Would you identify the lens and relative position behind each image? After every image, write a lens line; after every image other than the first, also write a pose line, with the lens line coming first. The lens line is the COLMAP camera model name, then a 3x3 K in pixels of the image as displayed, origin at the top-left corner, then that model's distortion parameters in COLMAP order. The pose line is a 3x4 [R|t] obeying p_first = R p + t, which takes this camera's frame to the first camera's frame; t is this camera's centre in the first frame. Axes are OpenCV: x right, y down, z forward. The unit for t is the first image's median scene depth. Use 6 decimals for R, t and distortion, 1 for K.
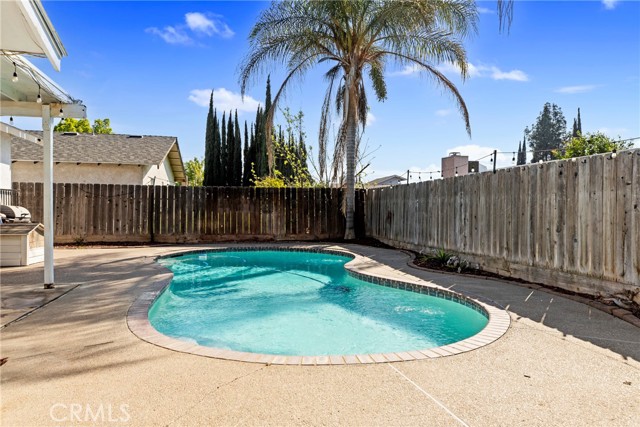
lens RADIAL K [[441.9, 0, 319.7], [0, 441.9, 211.1], [0, 0, 1]] dist [0.052349, 0.002520]
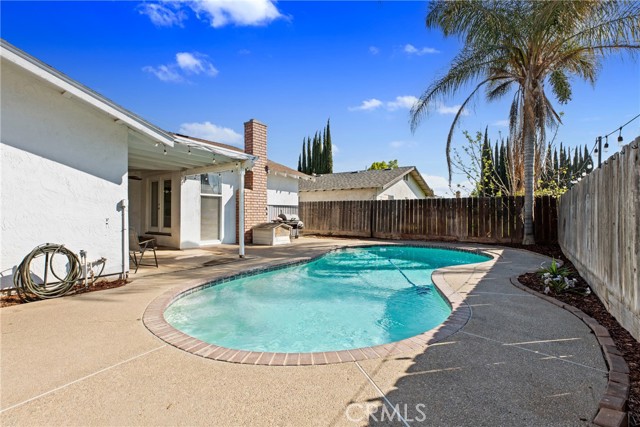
lens RADIAL K [[291.1, 0, 320.8], [0, 291.1, 213.4], [0, 0, 1]] dist [-0.001020, 0.000764]
pose [[0.683852, -0.005494, -0.729600, 0.232919], [-0.002207, 0.999952, -0.009598, -0.001972], [0.729617, 0.008174, 0.683807, 0.181301]]
